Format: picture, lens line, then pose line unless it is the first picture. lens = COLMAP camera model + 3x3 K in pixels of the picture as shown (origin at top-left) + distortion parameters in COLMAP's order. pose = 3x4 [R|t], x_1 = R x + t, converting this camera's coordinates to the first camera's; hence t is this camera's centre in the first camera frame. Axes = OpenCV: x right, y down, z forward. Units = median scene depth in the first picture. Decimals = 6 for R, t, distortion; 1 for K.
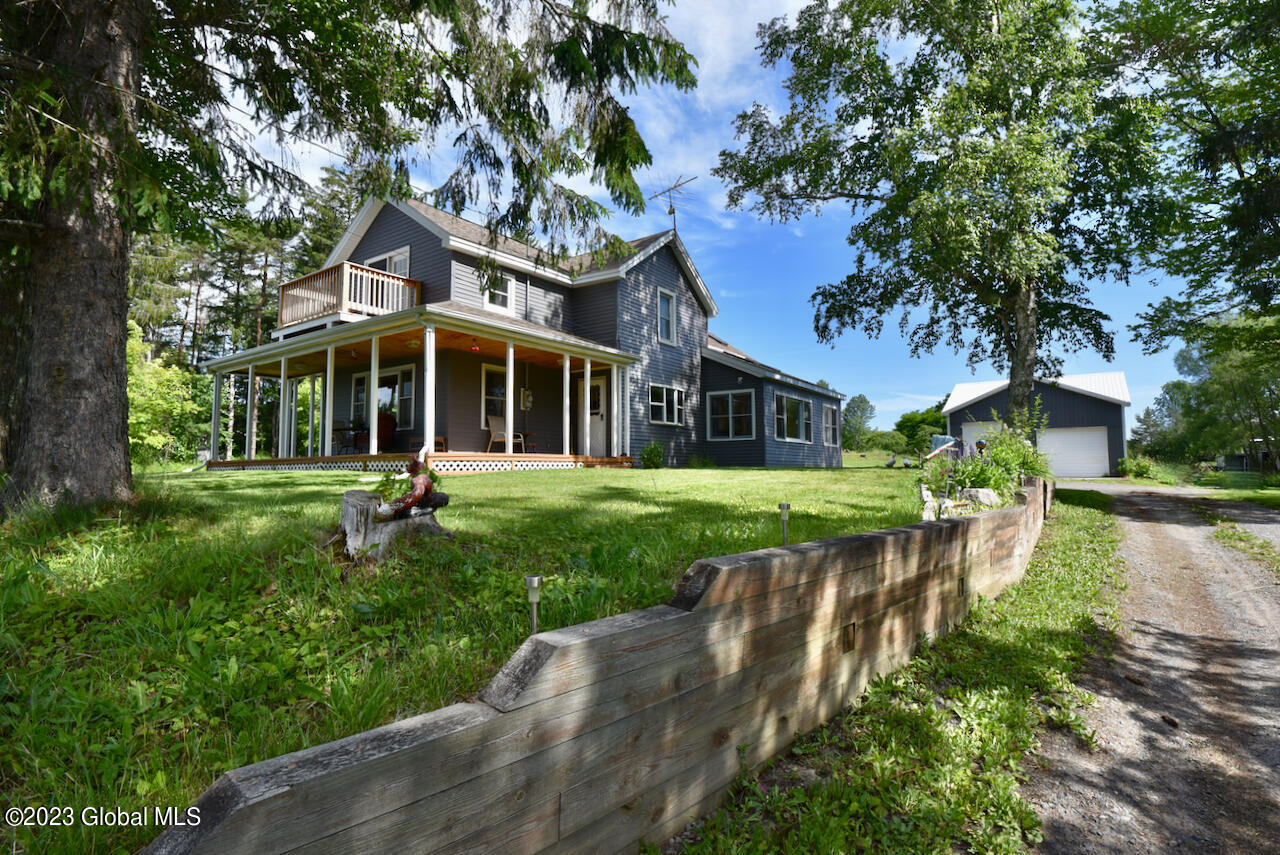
lens RADIAL K [[640.5, 0, 640.0], [0, 640.5, 427.5], [0, 0, 1]] dist [-0.019627, -0.006511]
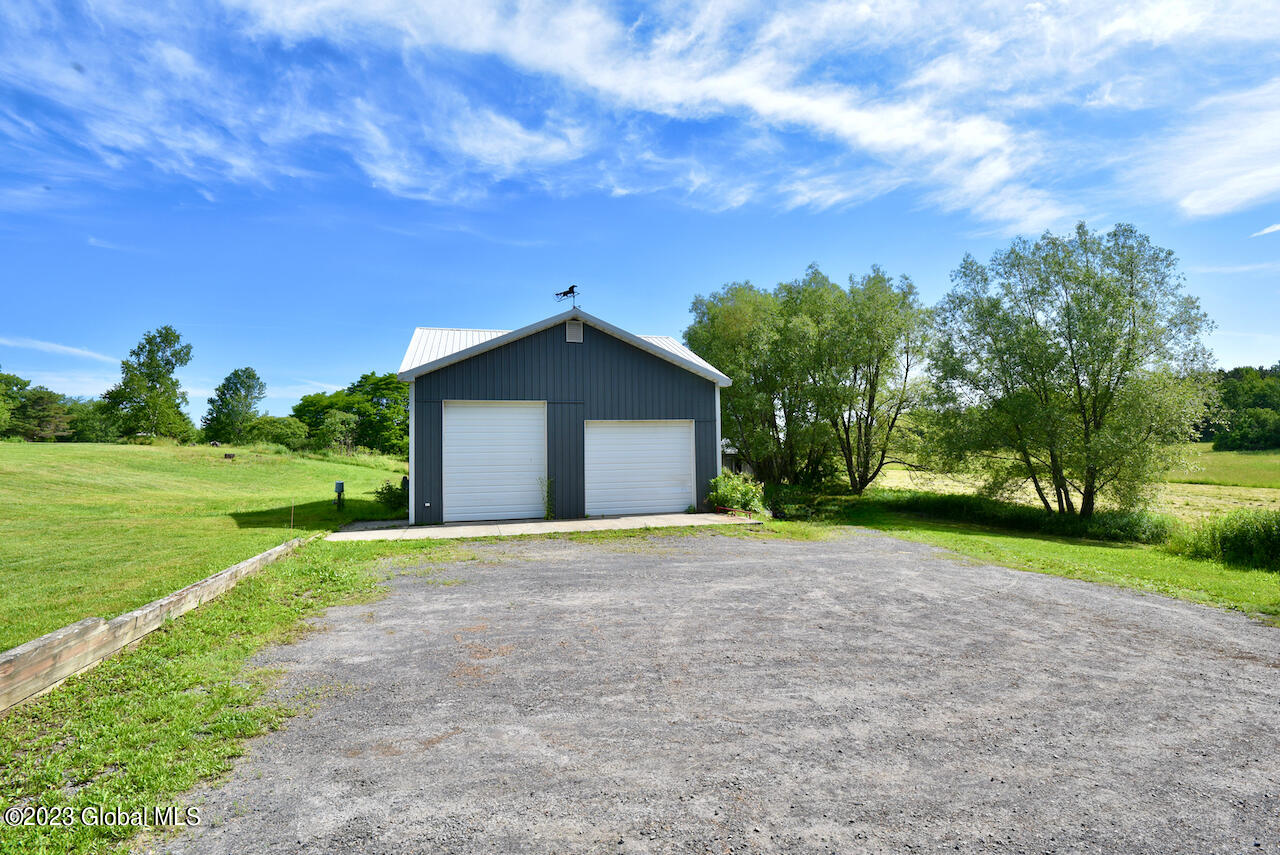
lens RADIAL K [[640.5, 0, 640.0], [0, 640.5, 427.5], [0, 0, 1]] dist [-0.019627, -0.006511]
pose [[0.638178, 0.030293, 0.769292, 0.099458], [-0.043238, 0.999059, -0.003473, 0.002850], [-0.768674, -0.031046, 0.638887, 0.241264]]
